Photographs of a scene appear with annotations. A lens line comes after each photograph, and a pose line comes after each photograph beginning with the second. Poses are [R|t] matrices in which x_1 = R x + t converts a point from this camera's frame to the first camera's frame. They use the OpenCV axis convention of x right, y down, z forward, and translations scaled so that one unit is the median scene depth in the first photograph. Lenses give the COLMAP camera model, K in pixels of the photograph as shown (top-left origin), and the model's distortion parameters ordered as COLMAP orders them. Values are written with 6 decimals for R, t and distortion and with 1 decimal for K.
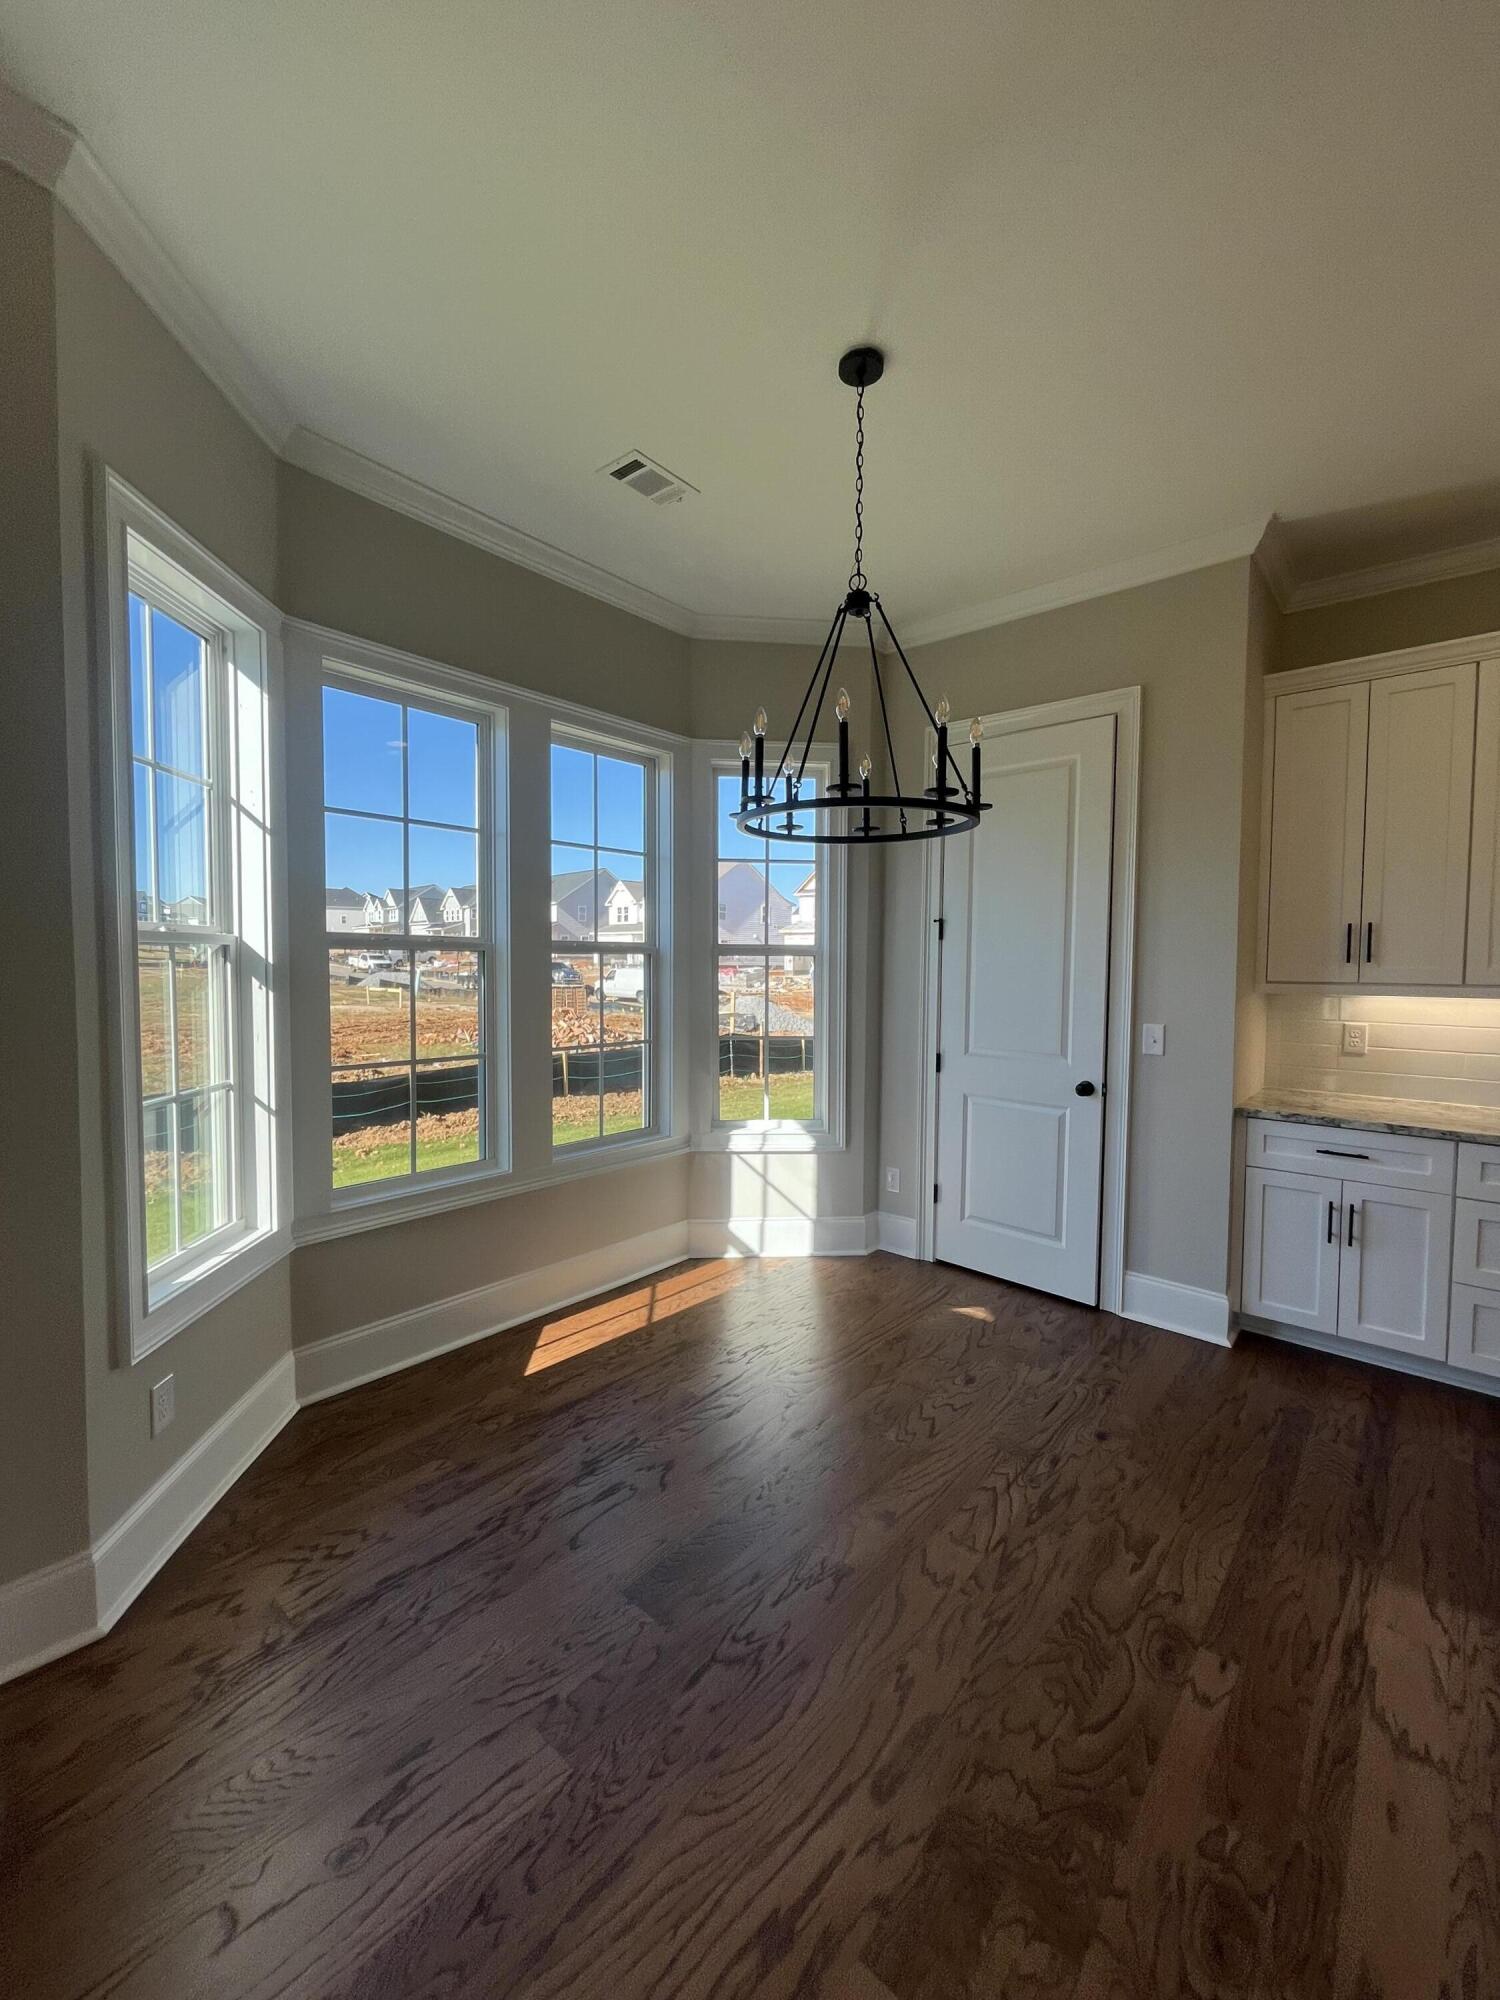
lens RADIAL K [[812.4, 0, 750.0], [0, 812.4, 1000.0], [0, 0, 1]] dist [-0.001186, -0.000430]
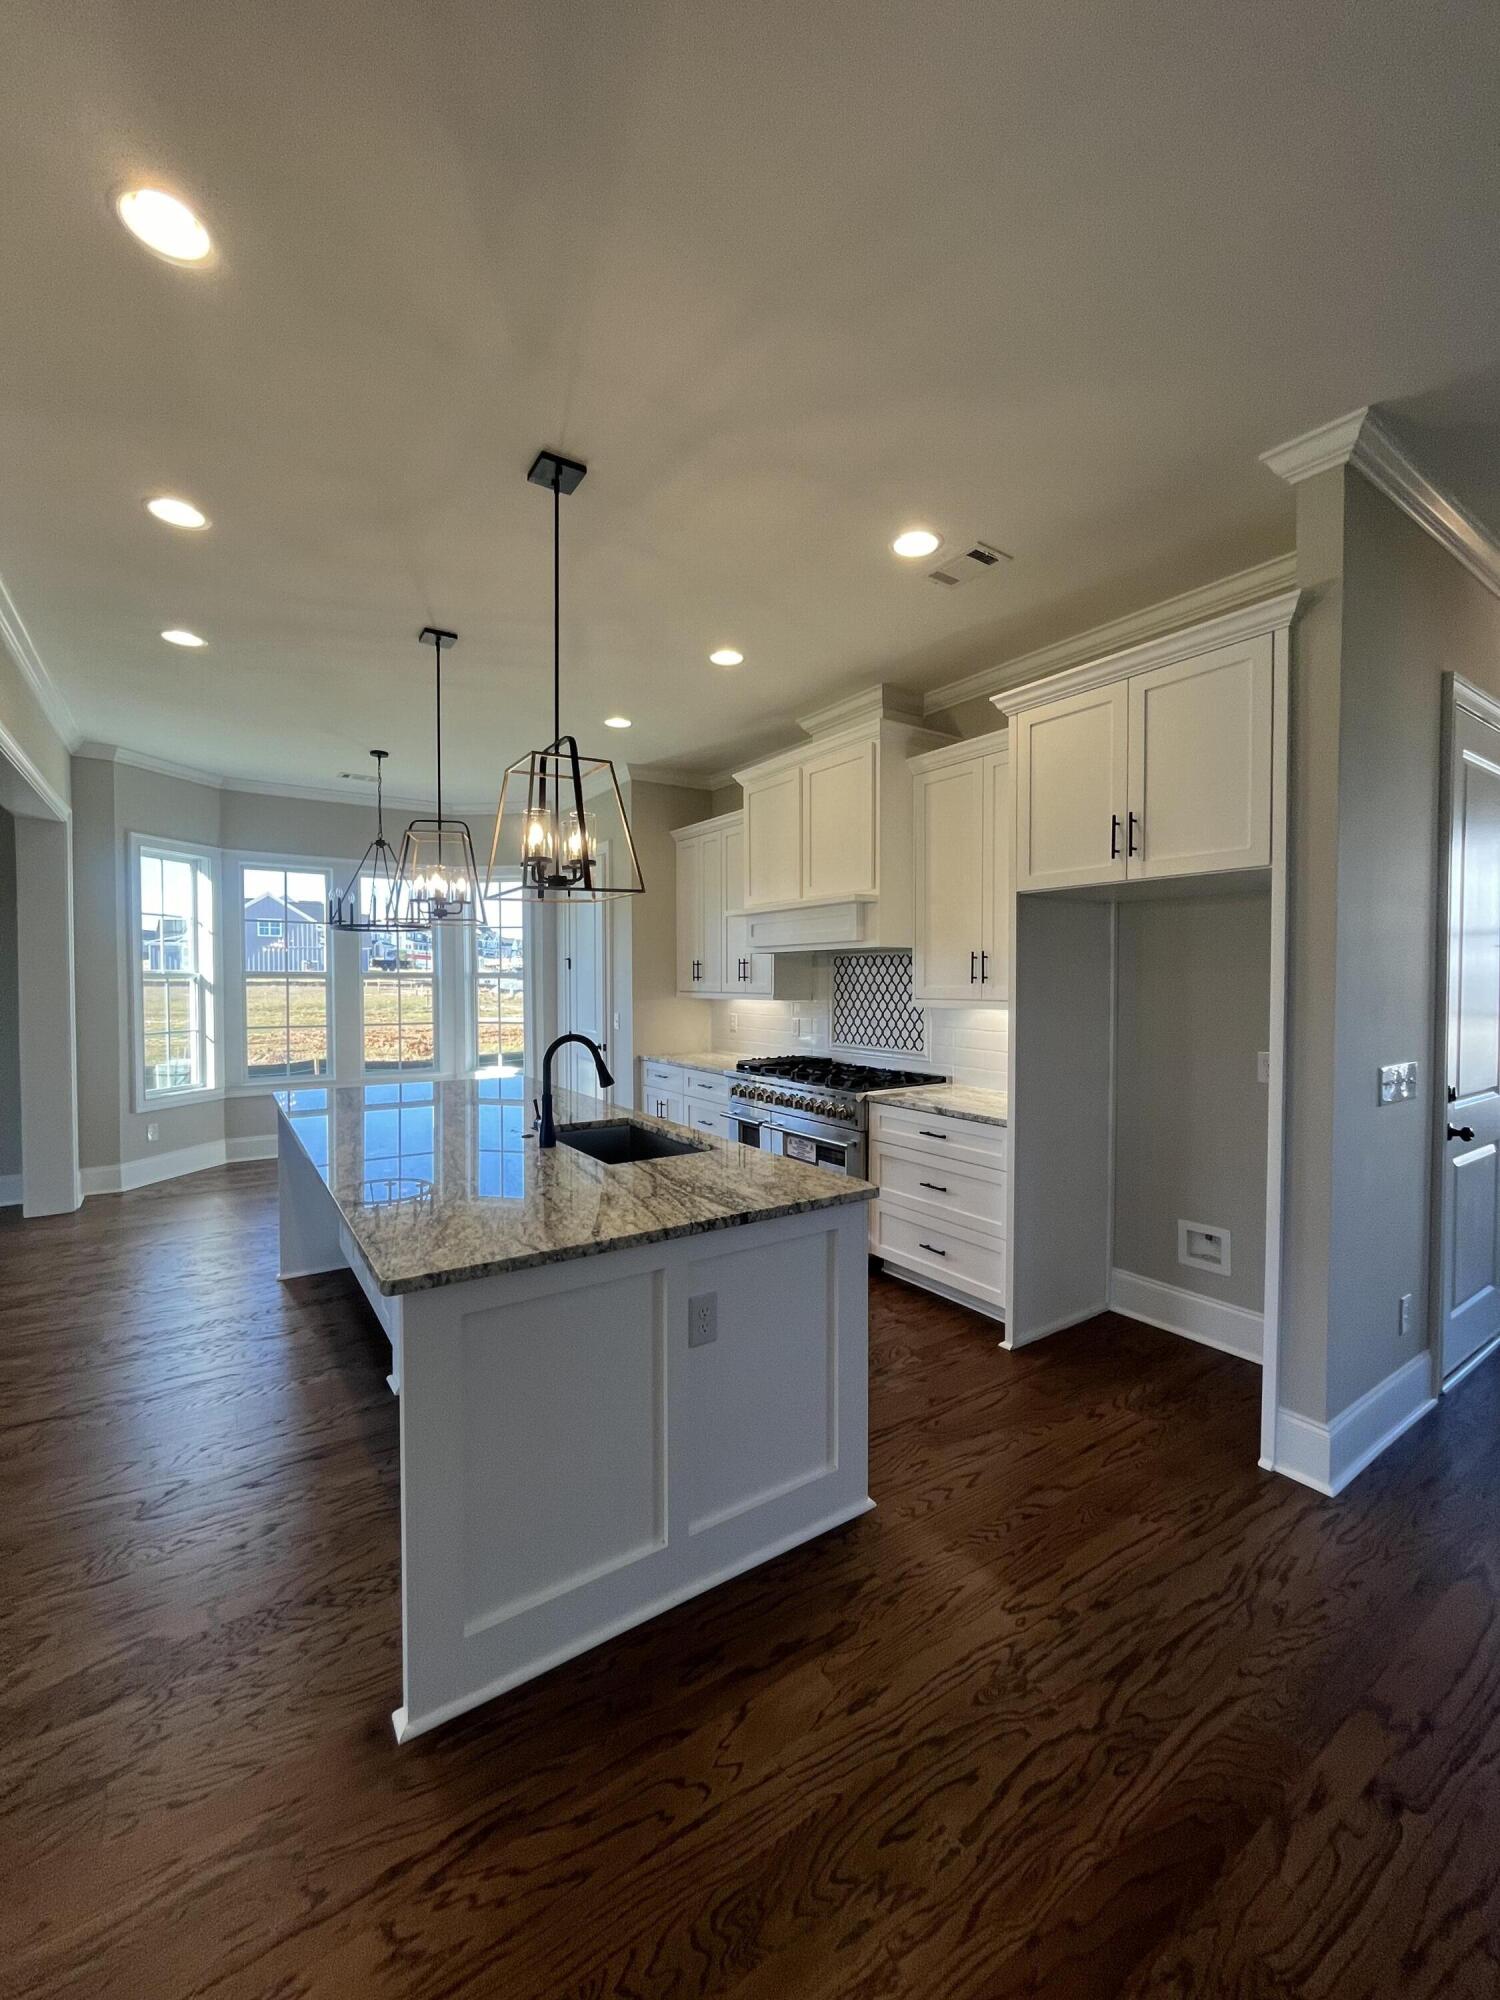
lens RADIAL K [[812.4, 0, 750.0], [0, 812.4, 1000.0], [0, 0, 1]] dist [-0.001186, -0.000430]
pose [[0.965676, 0.000691, -0.259749, 1.264004], [-0.007102, 0.999693, -0.023743, 0.040890], [0.259653, 0.024772, 0.965384, -0.764417]]
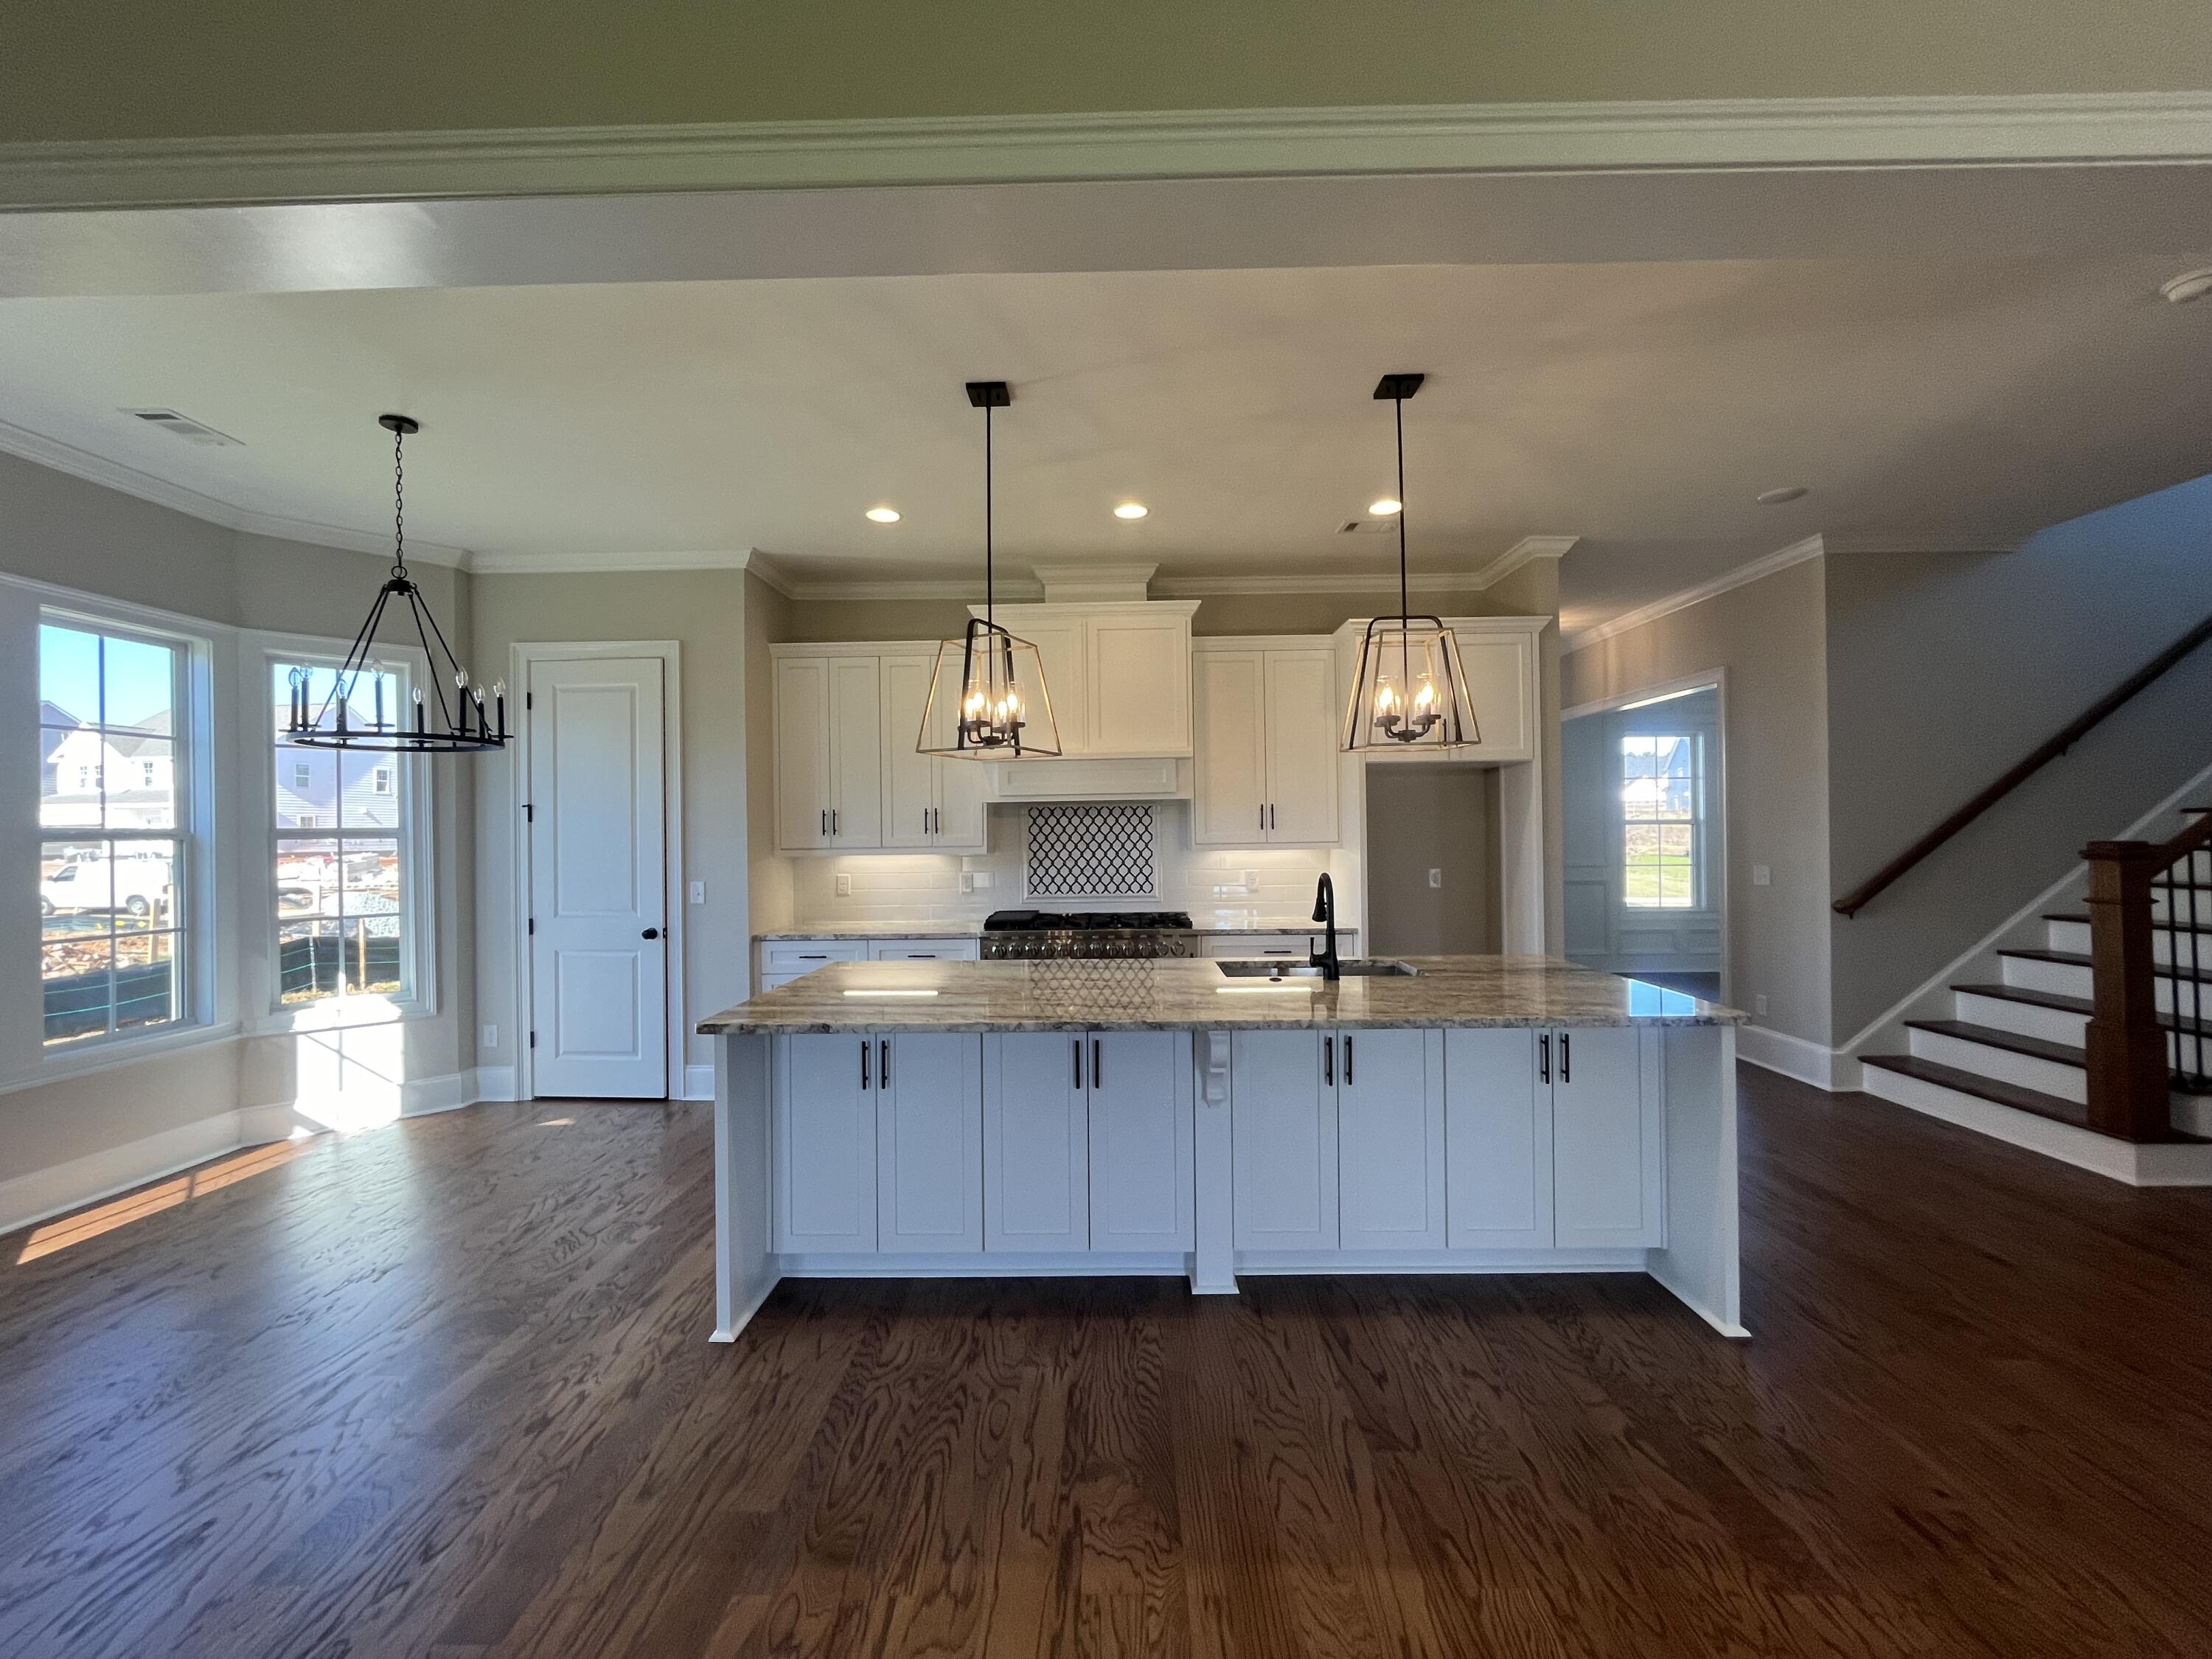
lens RADIAL K [[898.5, 0, 1098.4], [0, 898.5, 829.2], [0, 0, 1]] dist [-0.001186, -0.000430]
pose [[0.770008, -0.015229, 0.637852, 0.044003], [0.050480, 0.998035, -0.037110, 0.030468], [-0.636034, 0.060774, 0.769264, -0.612726]]
